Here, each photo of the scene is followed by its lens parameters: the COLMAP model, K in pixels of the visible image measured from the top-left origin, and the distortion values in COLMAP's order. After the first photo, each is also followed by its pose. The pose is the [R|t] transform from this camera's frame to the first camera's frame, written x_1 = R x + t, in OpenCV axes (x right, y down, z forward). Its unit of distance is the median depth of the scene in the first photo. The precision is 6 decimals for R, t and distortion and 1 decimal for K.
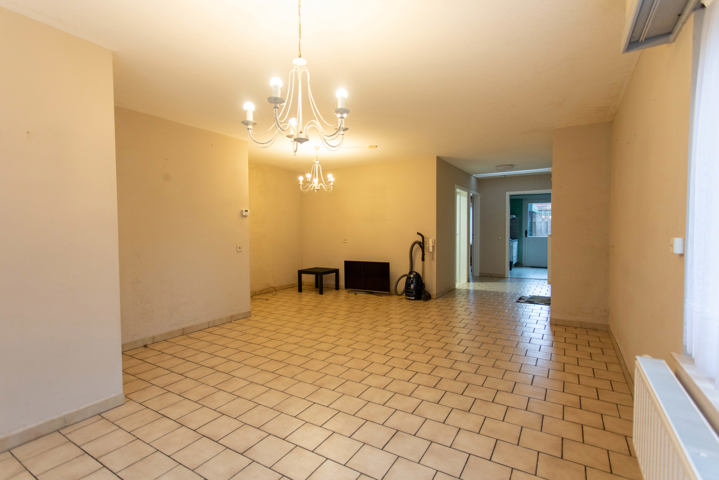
lens RADIAL K [[342.7, 0, 359.5], [0, 342.7, 240.0], [0, 0, 1]] dist [0.001423, 0.000262]
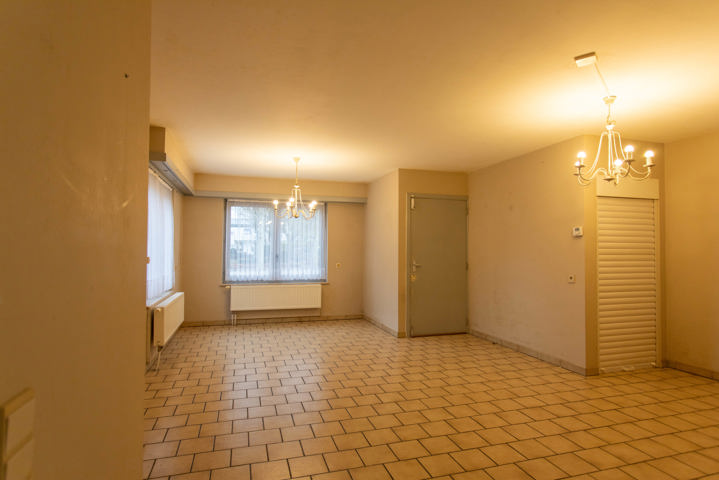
lens RADIAL K [[395.4, 0, 359.5], [0, 395.4, 240.0], [0, 0, 1]] dist [-0.000352, -0.000029]
pose [[-0.667001, -0.010833, -0.744978, 0.742274], [-0.020772, 0.999776, 0.004060, -0.066050], [0.744767, 0.018183, -0.667077, 1.447945]]
